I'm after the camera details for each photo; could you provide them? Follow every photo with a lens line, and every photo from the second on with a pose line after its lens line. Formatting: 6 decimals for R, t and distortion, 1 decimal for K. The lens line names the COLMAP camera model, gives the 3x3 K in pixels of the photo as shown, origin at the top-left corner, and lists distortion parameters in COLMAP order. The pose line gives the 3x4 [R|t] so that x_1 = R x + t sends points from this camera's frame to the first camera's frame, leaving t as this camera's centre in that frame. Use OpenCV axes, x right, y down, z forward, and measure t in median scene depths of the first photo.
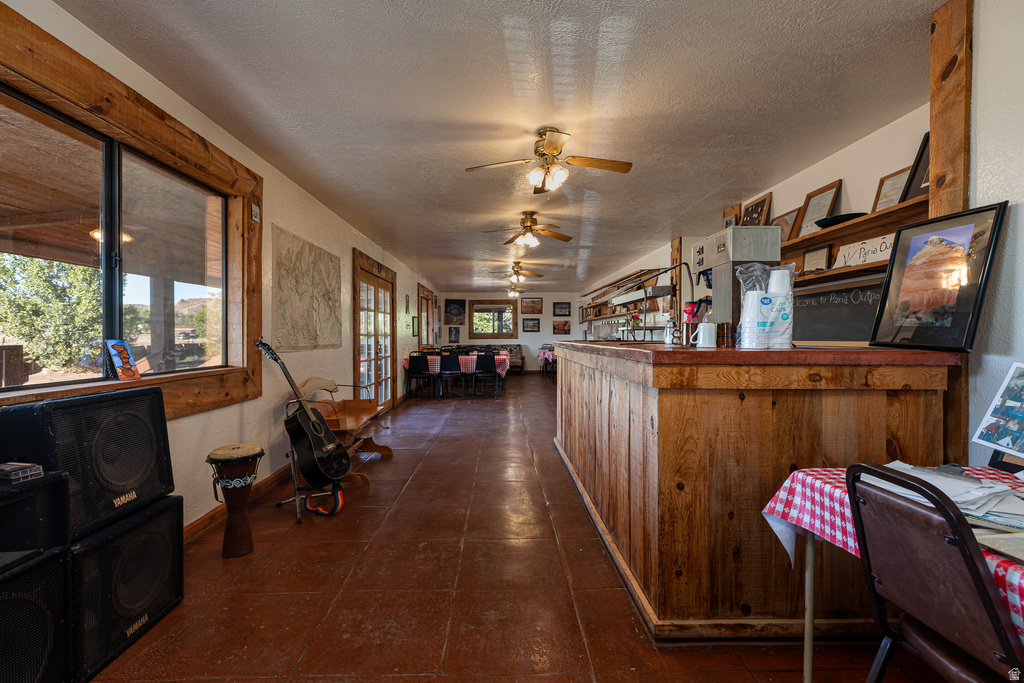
lens RADIAL K [[458.4, 0, 511.8], [0, 458.4, 330.2], [0, 0, 1]] dist [0.001637, 0.000105]
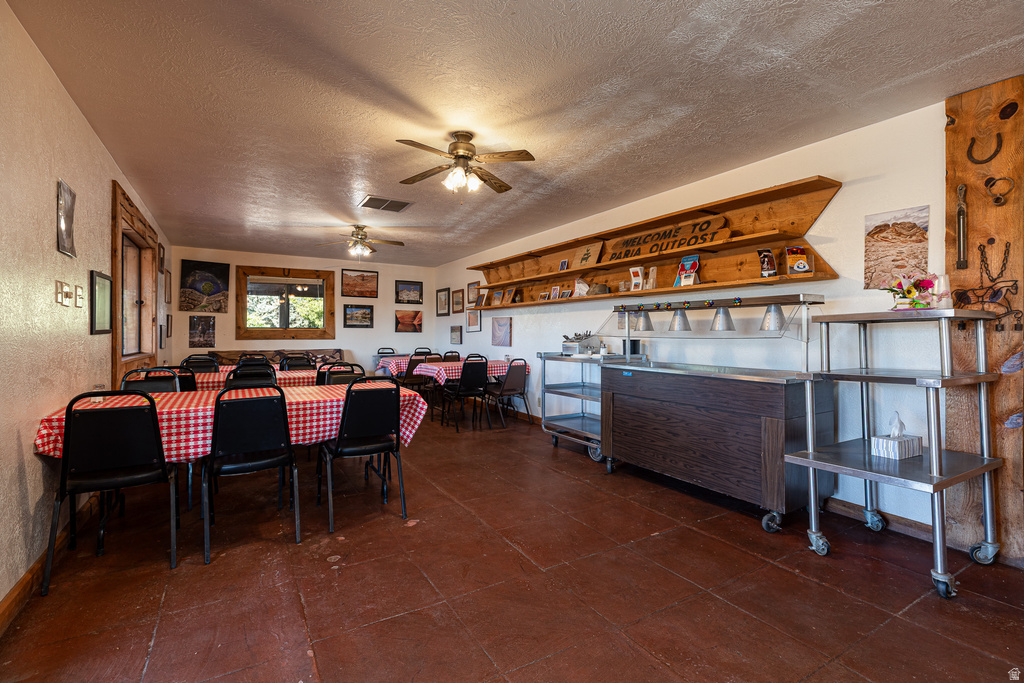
lens RADIAL K [[458.4, 0, 511.8], [0, 458.4, 330.2], [0, 0, 1]] dist [0.001637, 0.000105]
pose [[0.868616, 0.010545, 0.495373, -0.079623], [-0.009593, 0.999944, -0.004466, 0.007838], [-0.495393, -0.000873, 0.868669, 0.385949]]
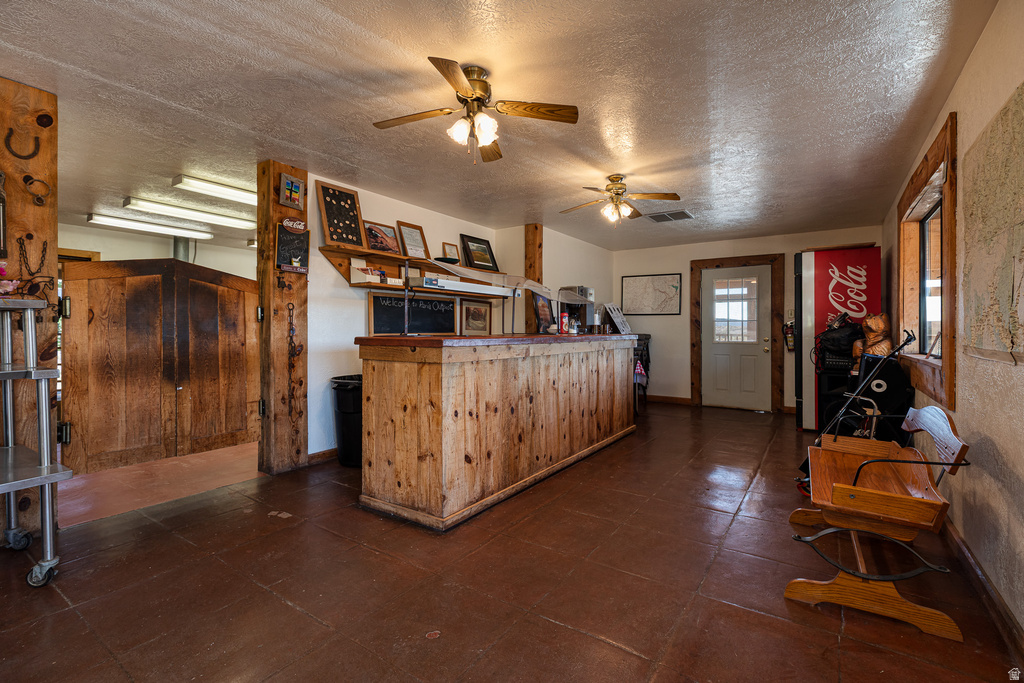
lens RADIAL K [[458.4, 0, 511.8], [0, 458.4, 330.2], [0, 0, 1]] dist [0.001637, 0.000105]
pose [[-0.812350, 0.000438, 0.583170, -0.149956], [-0.004787, 0.999961, -0.007419, 0.013032], [-0.583151, -0.008818, -0.812316, 0.764278]]
